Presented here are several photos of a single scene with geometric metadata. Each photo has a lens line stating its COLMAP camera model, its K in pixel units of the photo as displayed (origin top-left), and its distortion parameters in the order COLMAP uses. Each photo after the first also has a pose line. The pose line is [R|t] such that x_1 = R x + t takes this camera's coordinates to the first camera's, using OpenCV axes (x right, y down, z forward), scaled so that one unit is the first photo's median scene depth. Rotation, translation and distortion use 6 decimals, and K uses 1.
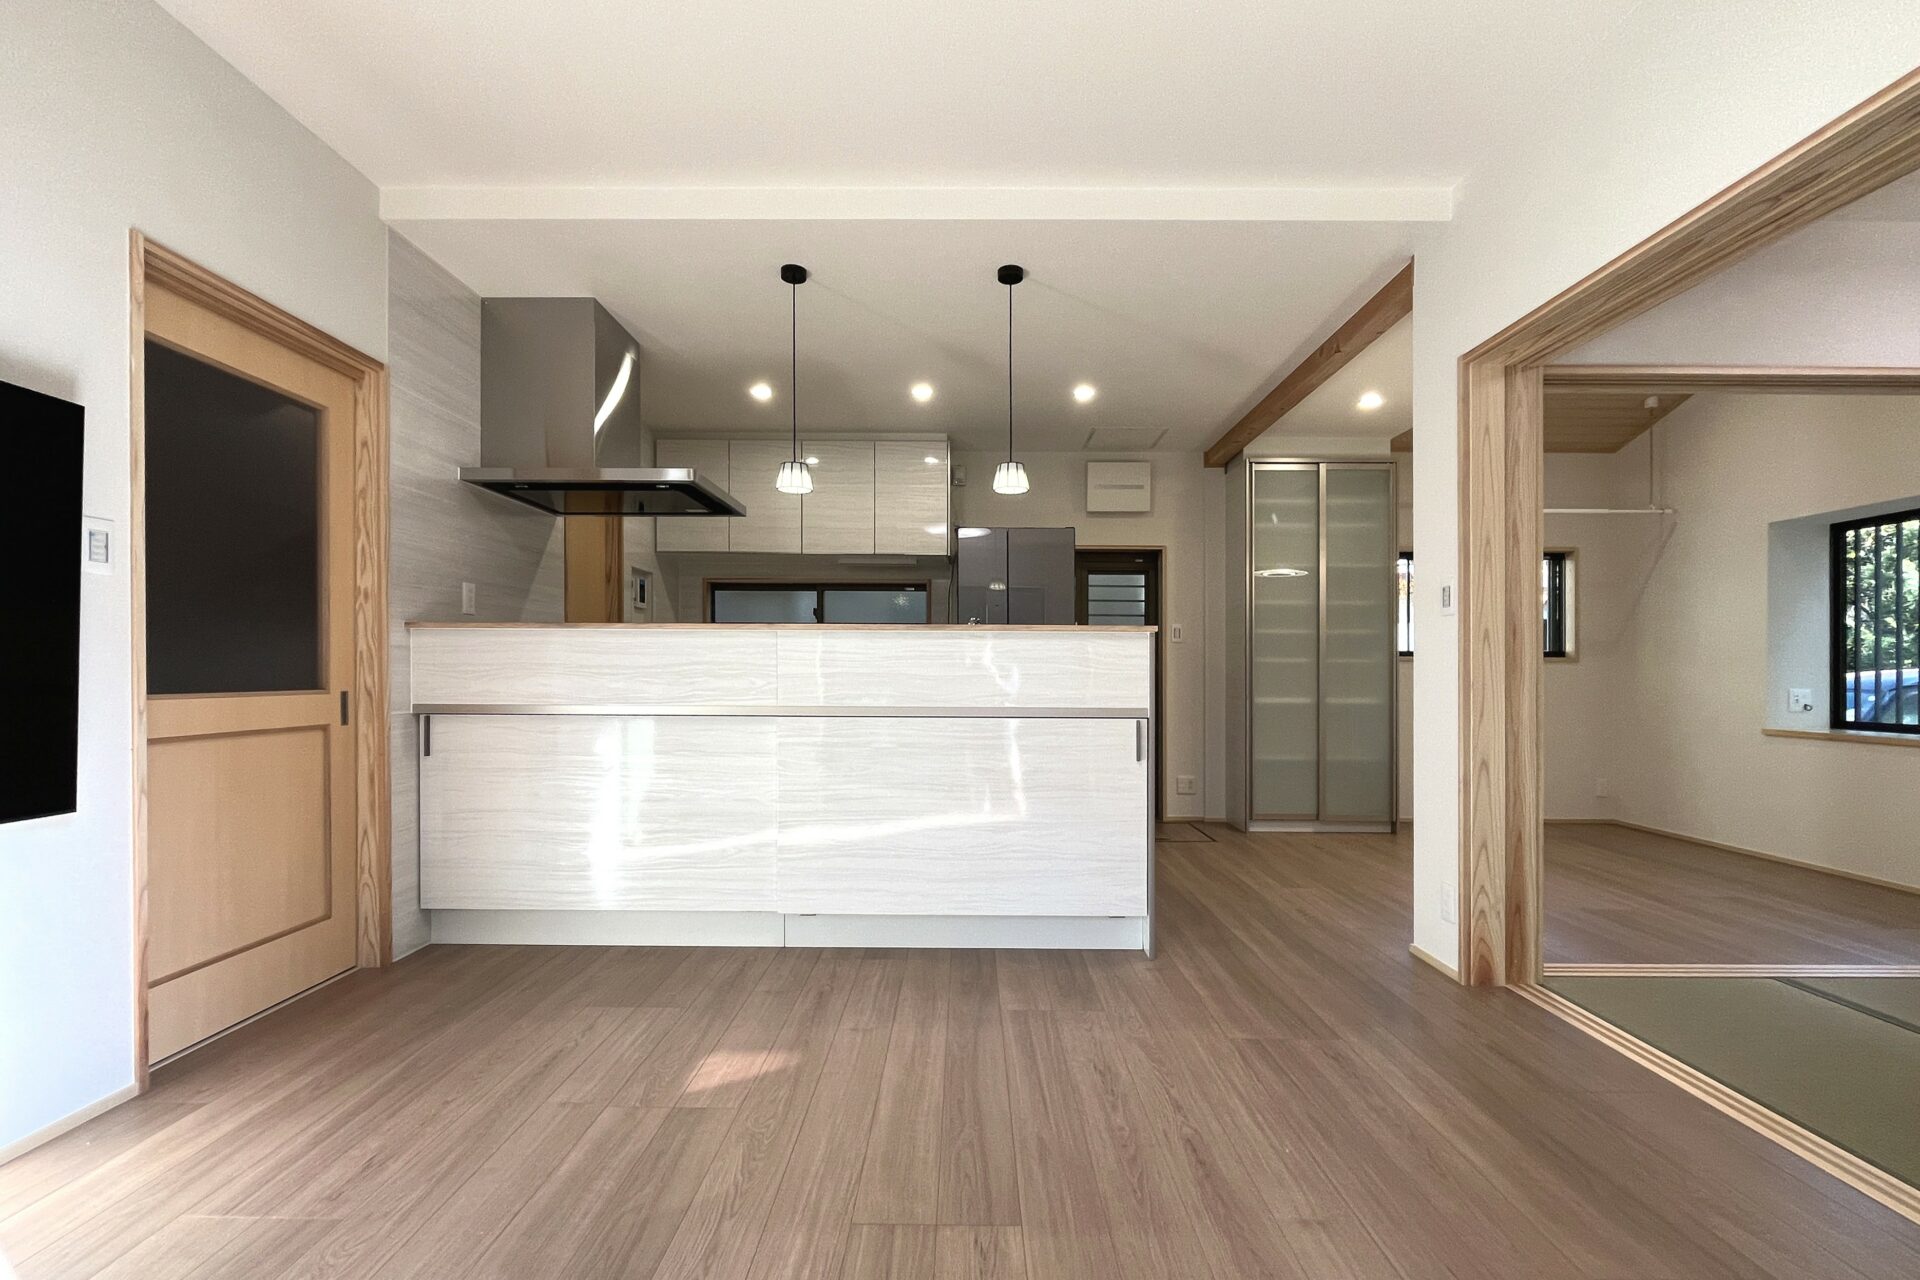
lens RADIAL K [[800.2, 0, 967.5], [0, 800.2, 668.9], [0, 0, 1]] dist [-0.012666, -0.000005]
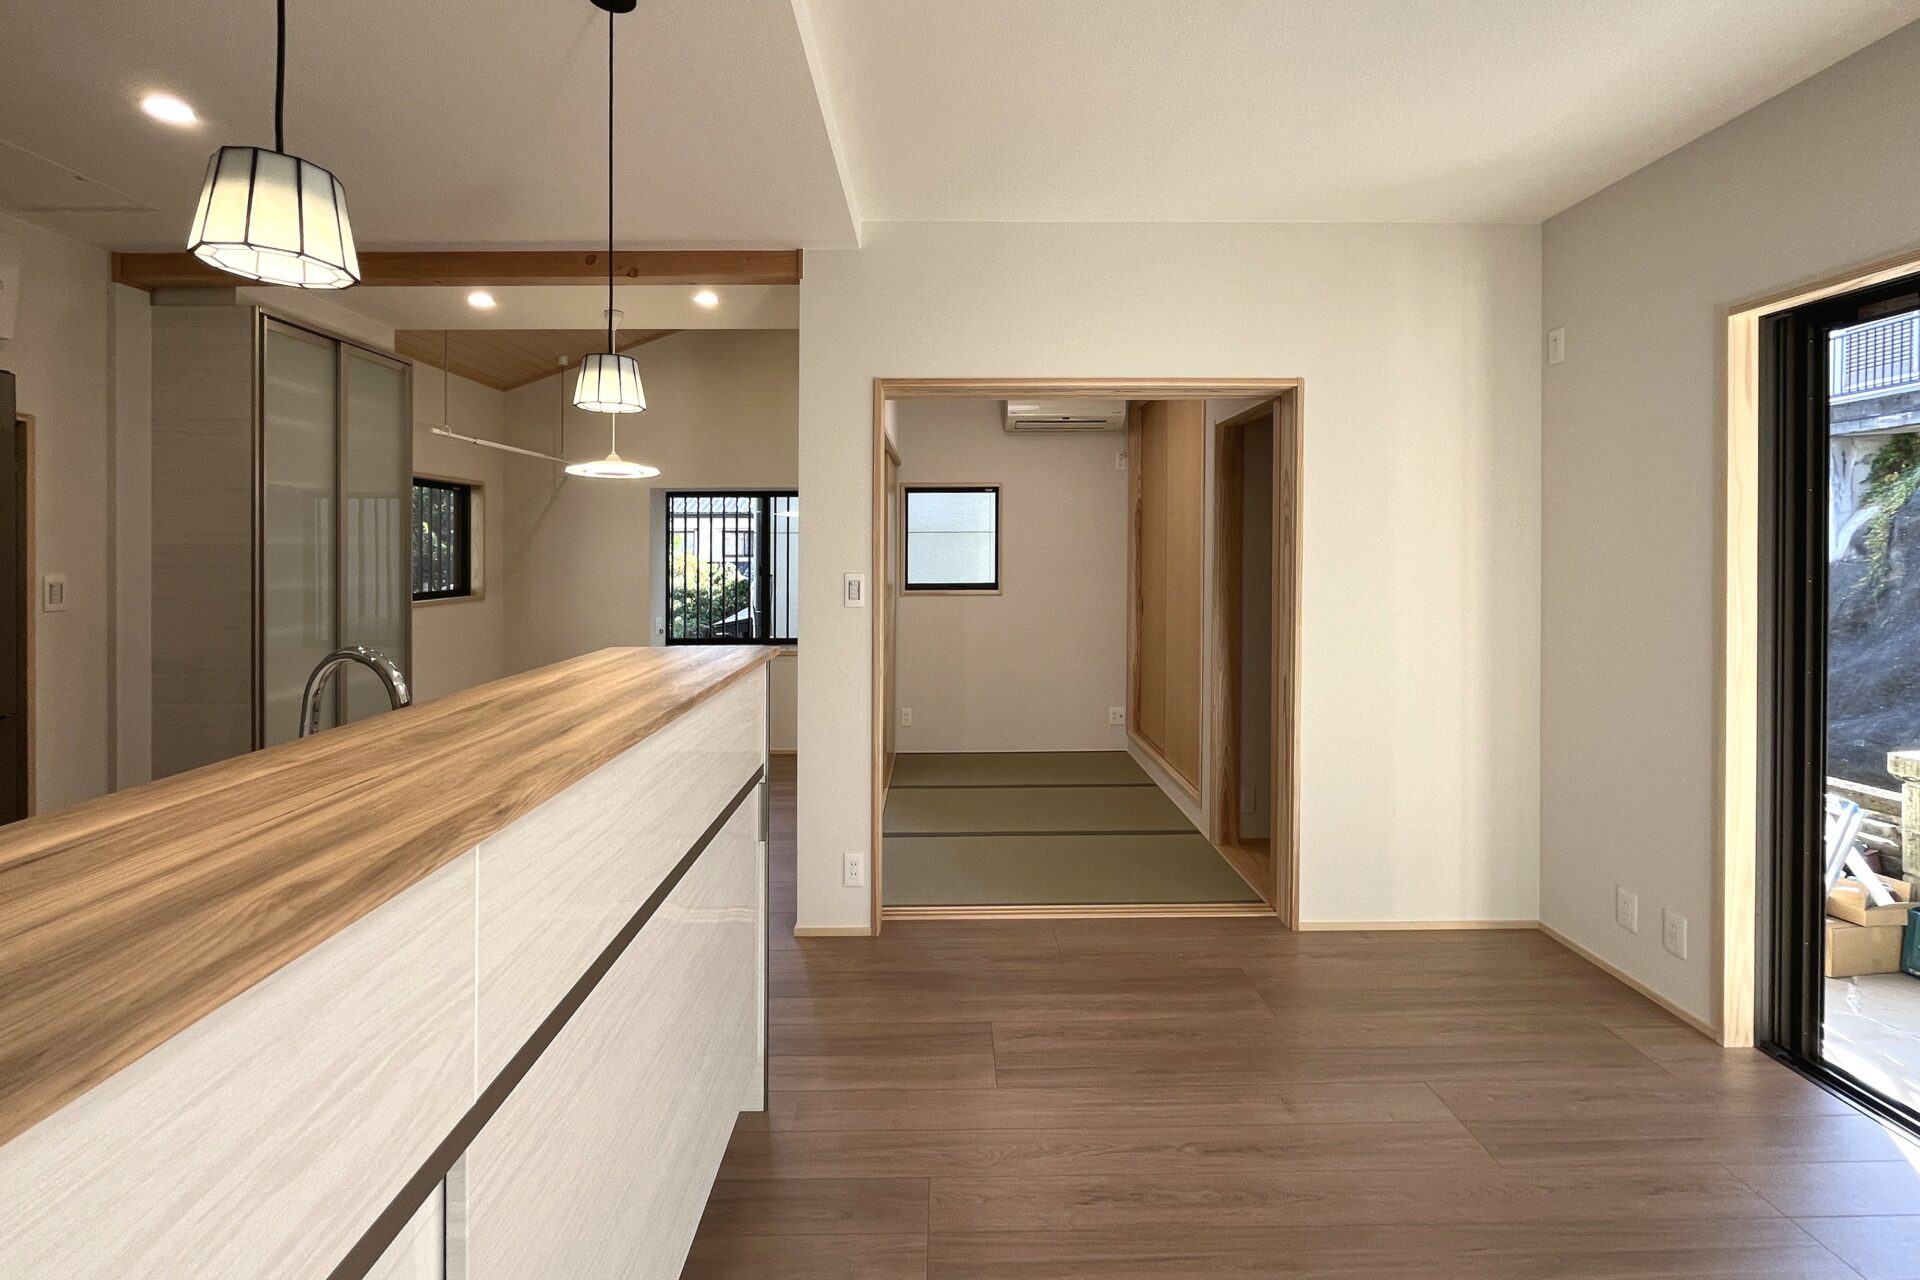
lens RADIAL K [[800.2, 0, 962.0], [0, 800.2, 635.2], [0, 0, 1]] dist [-0.012666, -0.000005]
pose [[-0.015969, -0.109047, 0.993908, -0.534334], [-0.010196, 0.994001, 0.108893, -0.180967], [-0.999820, -0.008395, -0.016985, 0.965369]]
